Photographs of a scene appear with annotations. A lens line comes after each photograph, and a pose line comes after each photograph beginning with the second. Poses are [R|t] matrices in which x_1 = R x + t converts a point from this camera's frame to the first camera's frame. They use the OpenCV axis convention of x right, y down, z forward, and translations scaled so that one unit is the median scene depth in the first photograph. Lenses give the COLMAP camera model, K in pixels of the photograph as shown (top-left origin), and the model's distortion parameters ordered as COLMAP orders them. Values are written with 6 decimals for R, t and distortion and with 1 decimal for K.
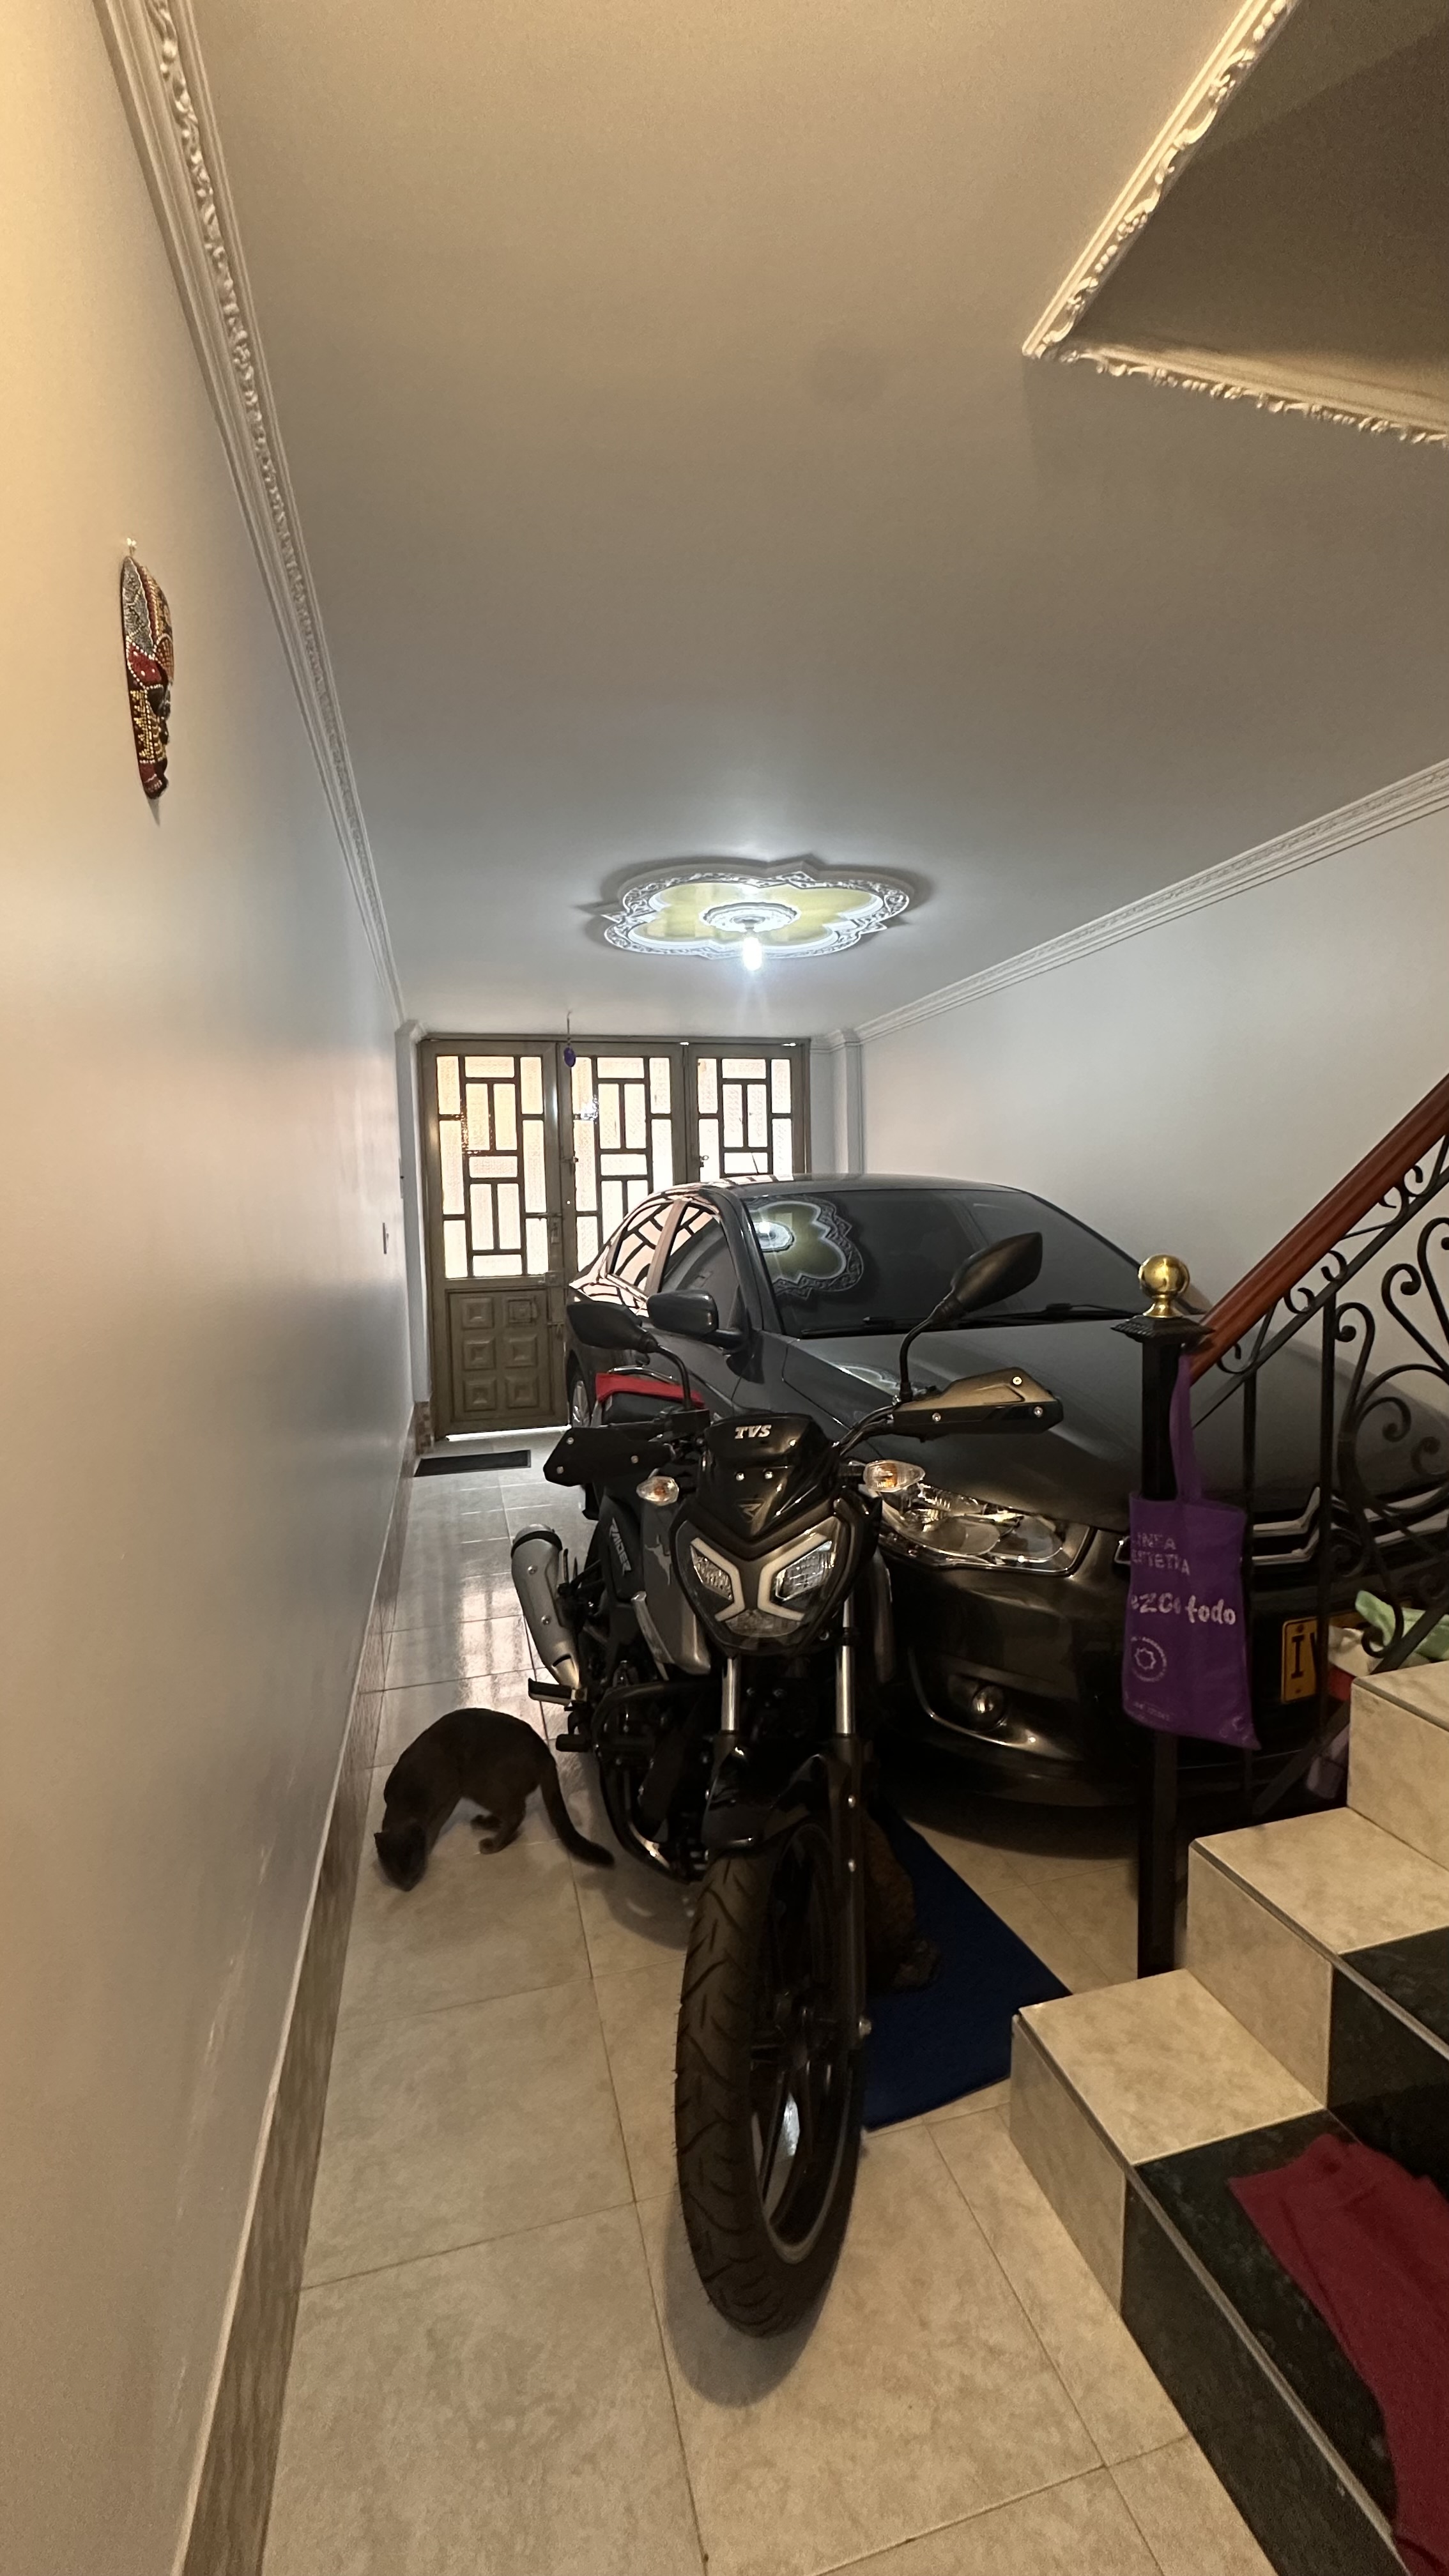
lens RADIAL K [[1036.4, 0, 735.4], [0, 1036.4, 1296.1], [0, 0, 1]] dist [-0.004443, 0.000645]
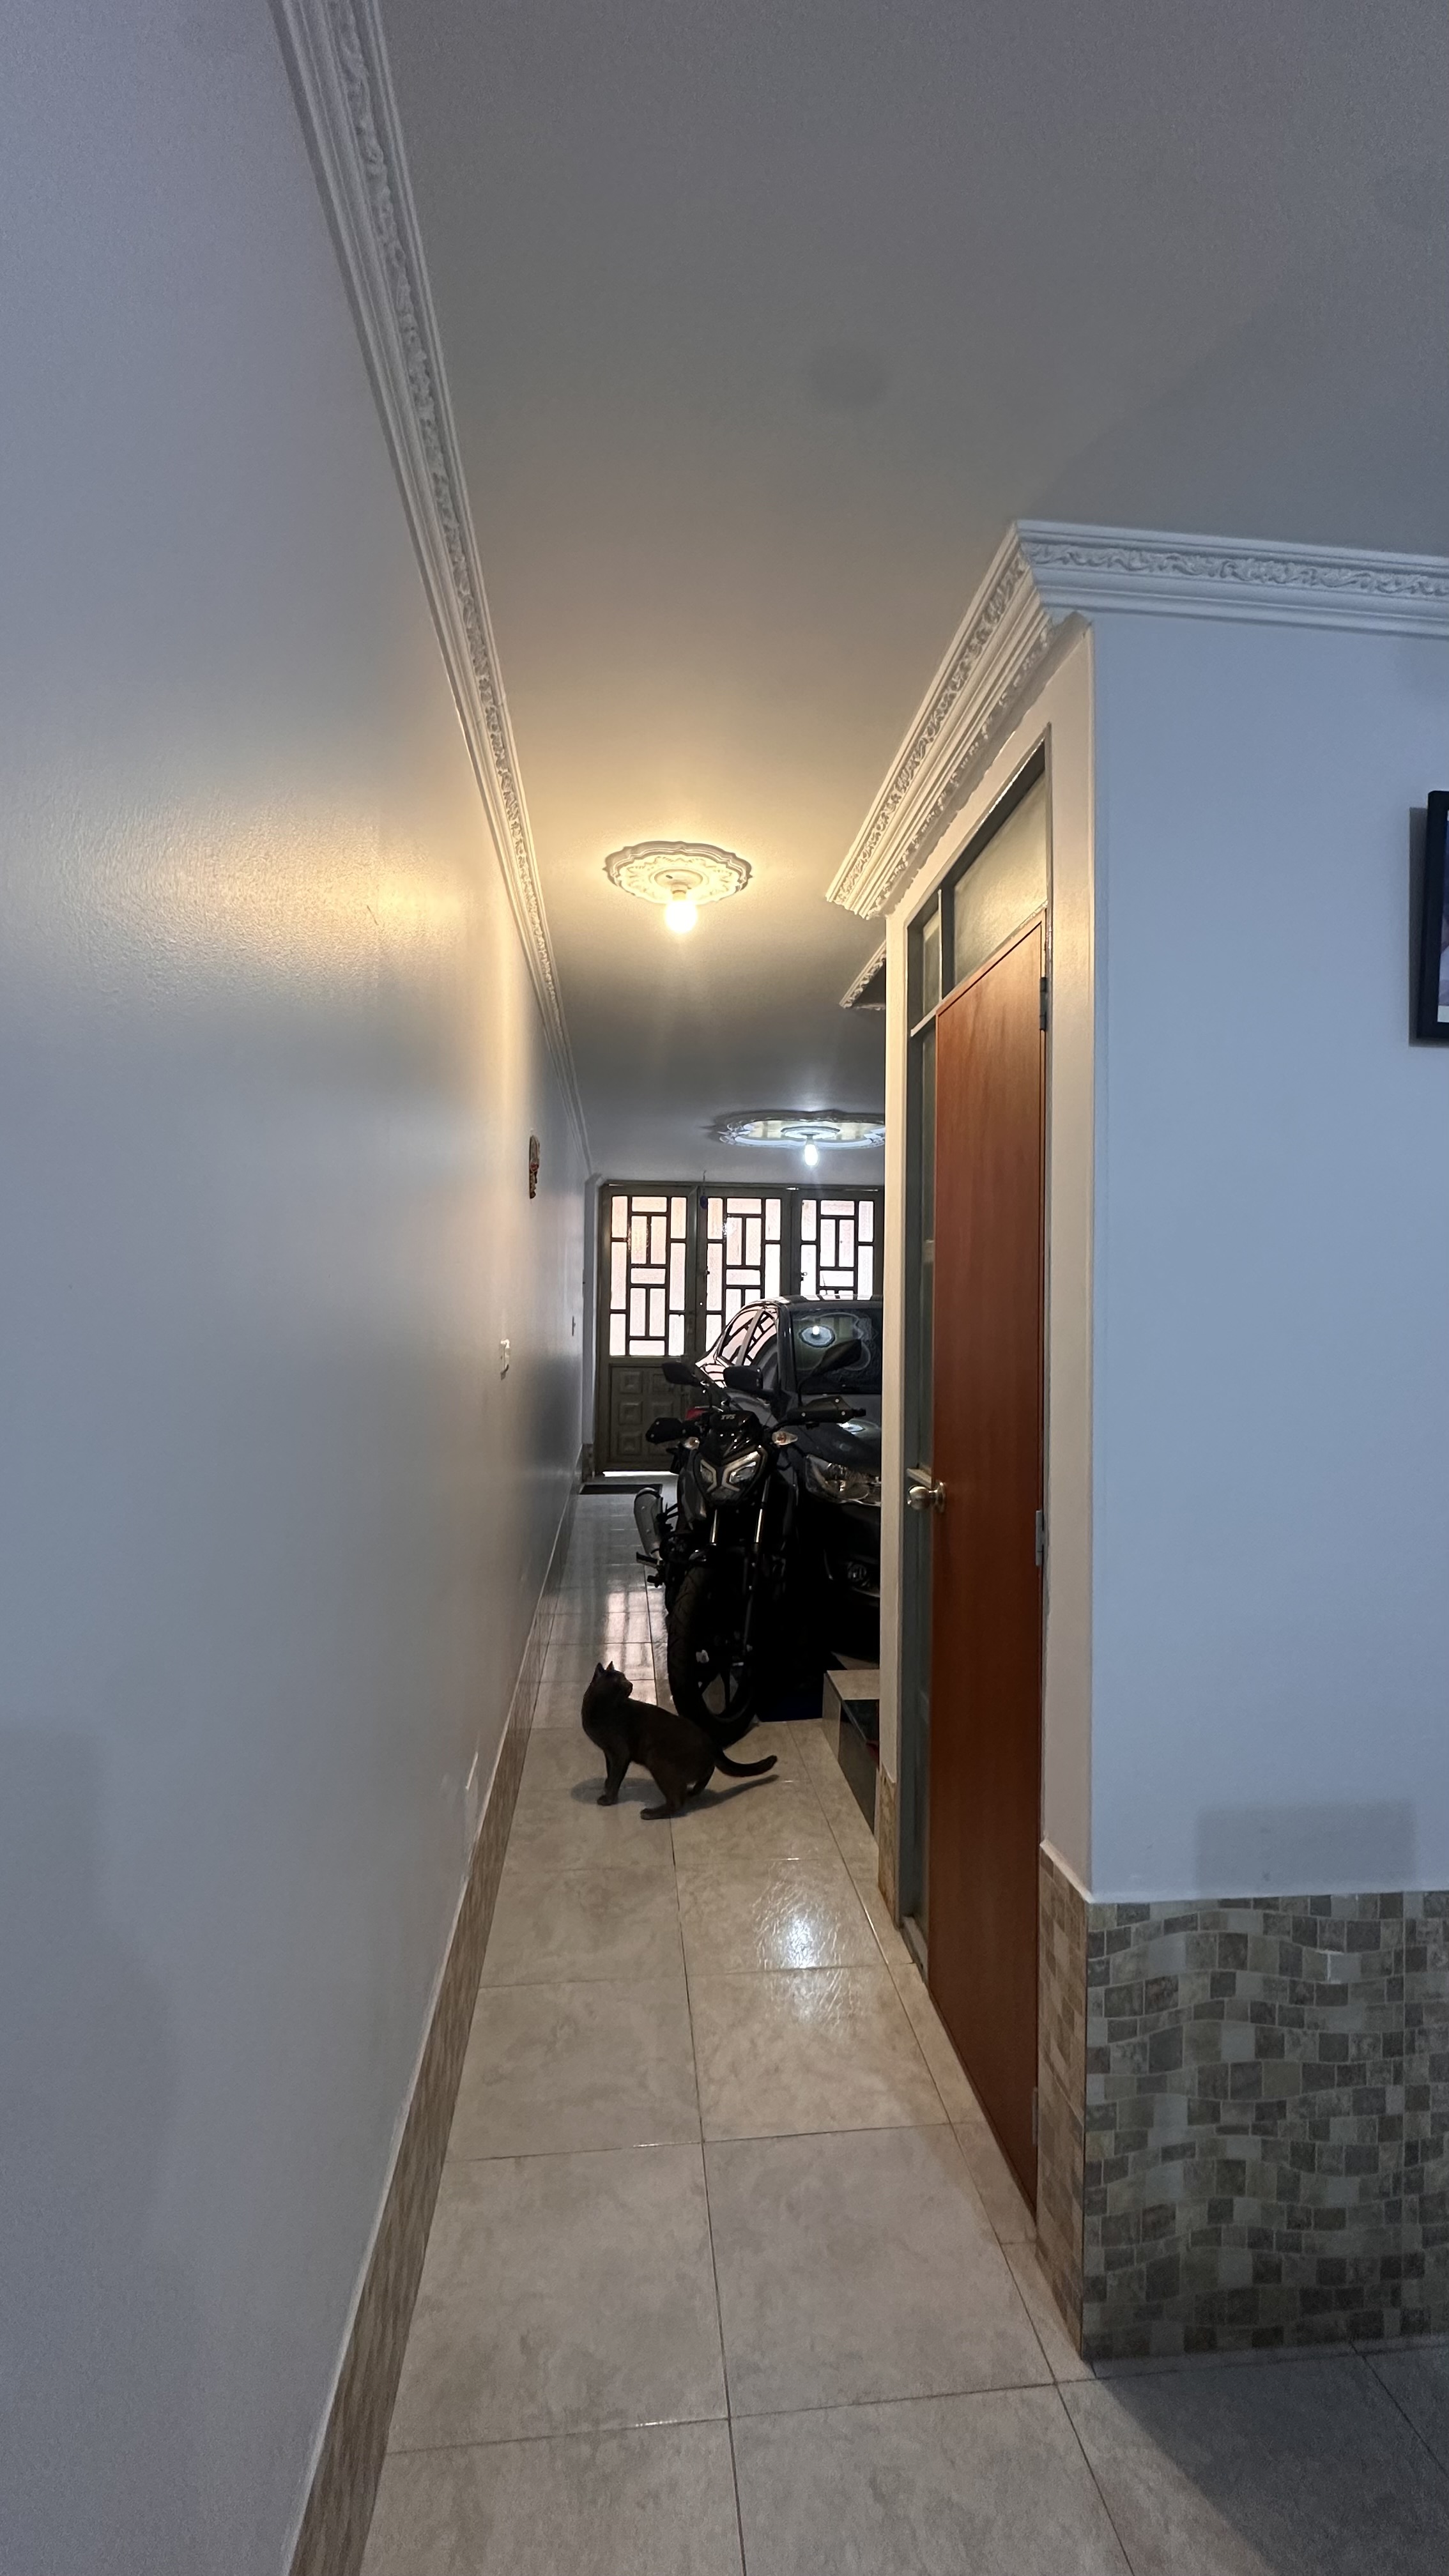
lens RADIAL K [[1036.4, 0, 718.5], [0, 1036.4, 1284.7], [0, 0, 1]] dist [-0.004443, 0.000645]
pose [[0.984709, 0.036396, -0.170361, 0.090966], [-0.053331, 0.993960, -0.095909, 0.013398], [0.165841, 0.103528, 0.980703, -0.323652]]
